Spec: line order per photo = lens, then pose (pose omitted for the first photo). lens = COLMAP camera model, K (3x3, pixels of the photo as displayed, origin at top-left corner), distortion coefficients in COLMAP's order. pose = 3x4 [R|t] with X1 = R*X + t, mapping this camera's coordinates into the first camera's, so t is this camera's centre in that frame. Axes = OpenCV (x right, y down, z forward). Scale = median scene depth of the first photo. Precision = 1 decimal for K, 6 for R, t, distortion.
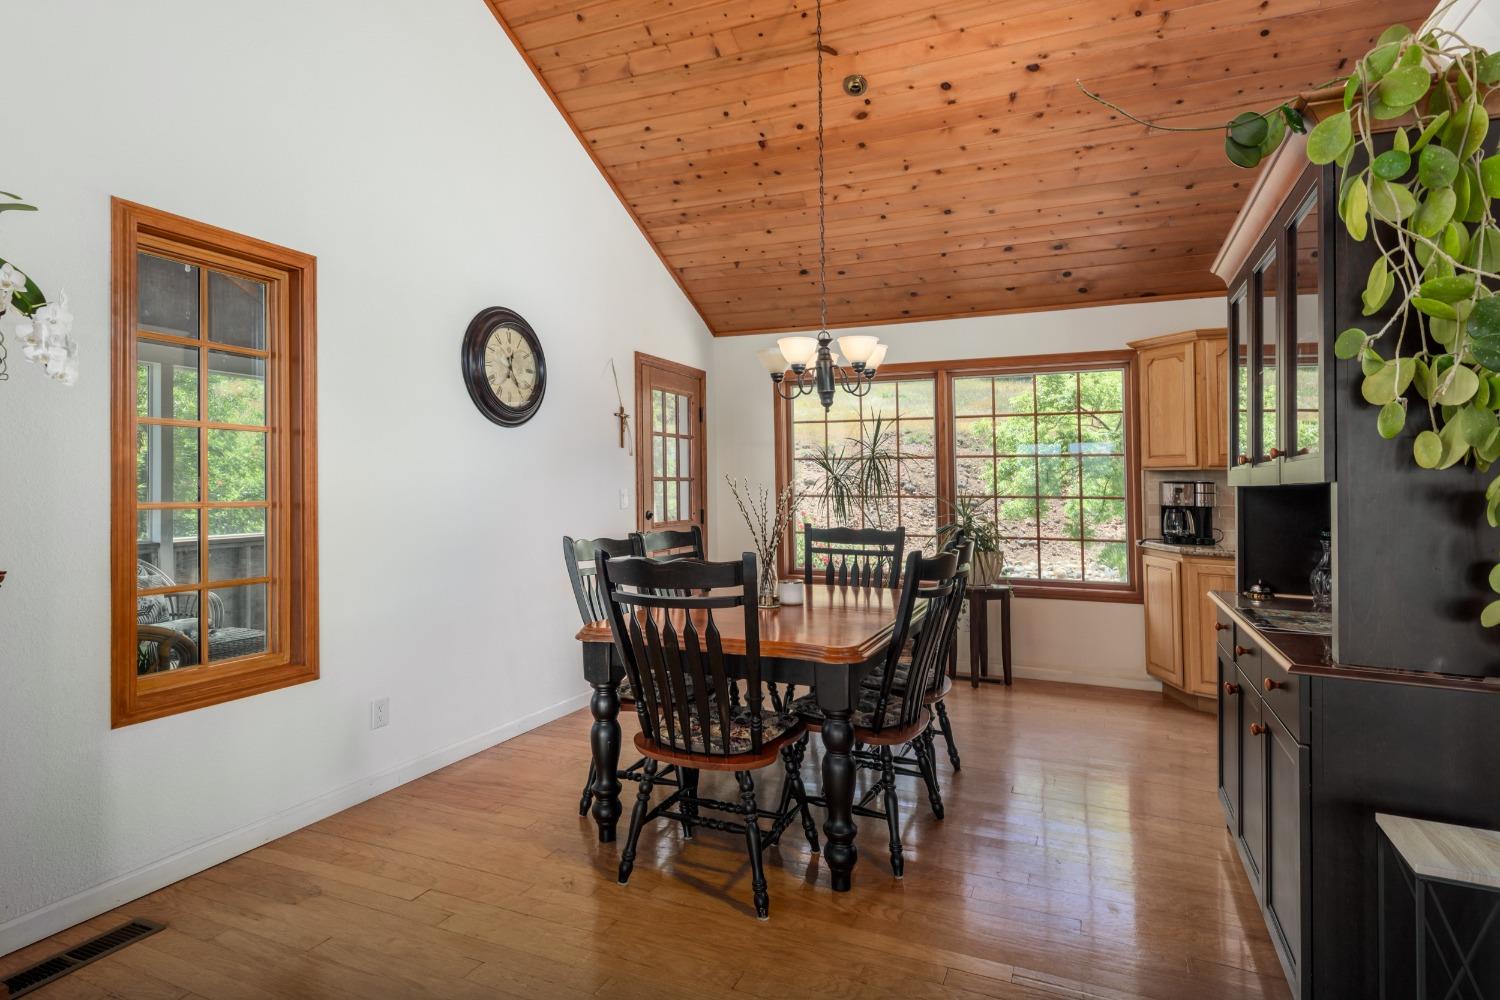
lens RADIAL K [[798.0, 0, 750.0], [0, 798.0, 500.0], [0, 0, 1]] dist [0.004434, 0.000704]
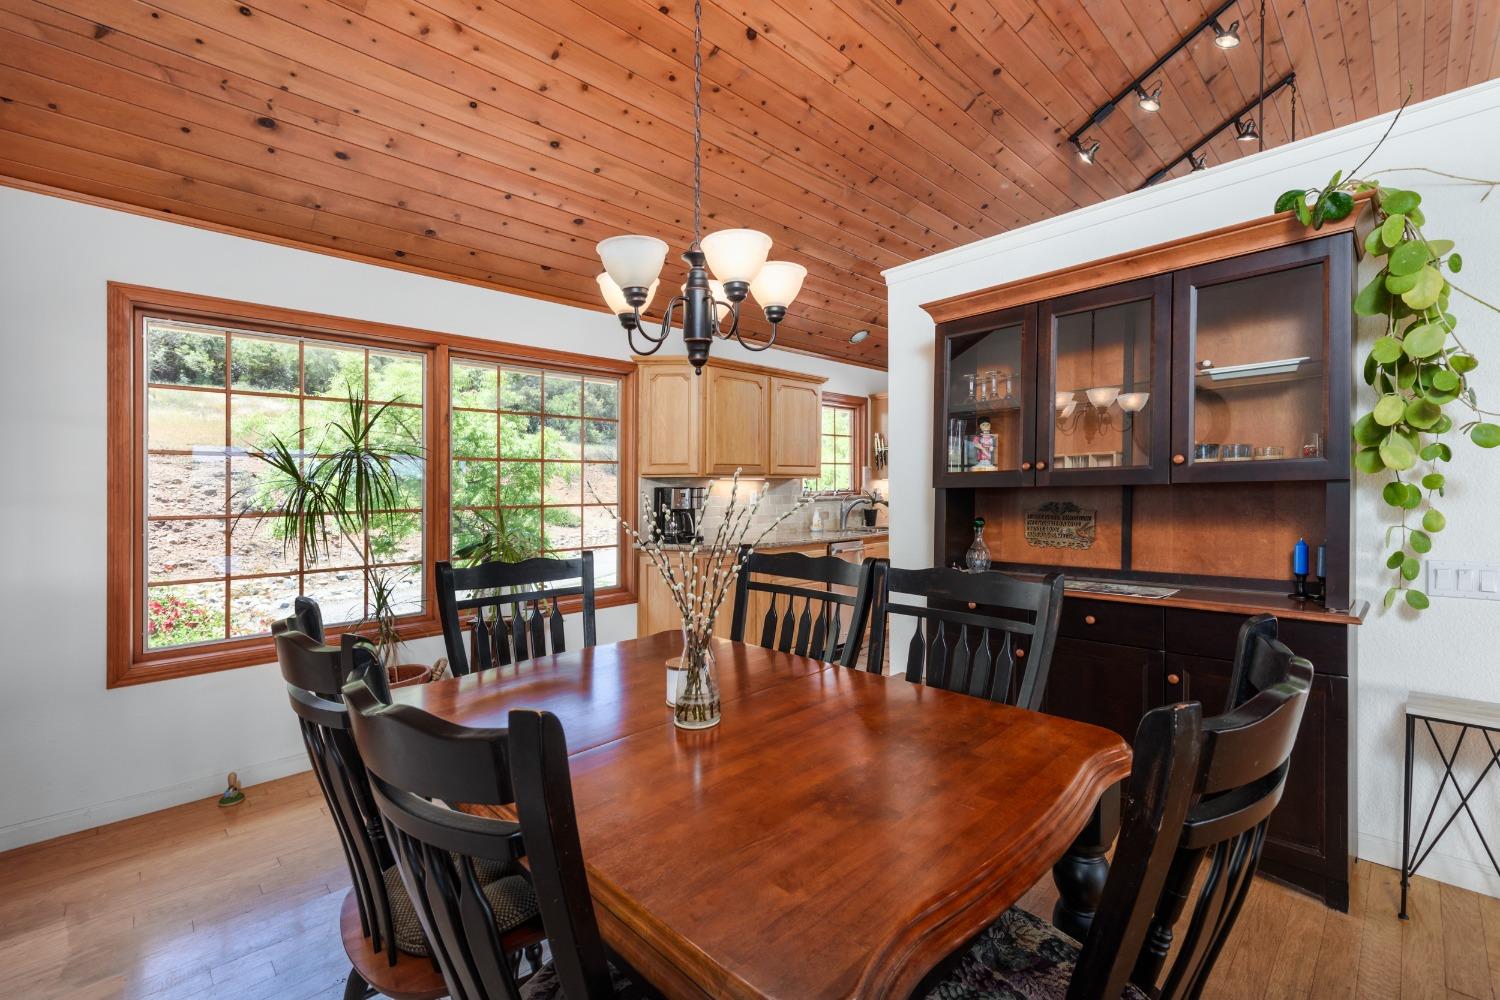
lens RADIAL K [[640.0, 0, 750.0], [0, 640.0, 500.0], [0, 0, 1]] dist [0.001987, -0.000080]
pose [[0.377019, -0.017116, 0.926047, -0.240550], [0.028763, 0.999563, 0.006764, -0.008603], [-0.925759, 0.024085, 0.377347, 0.529541]]
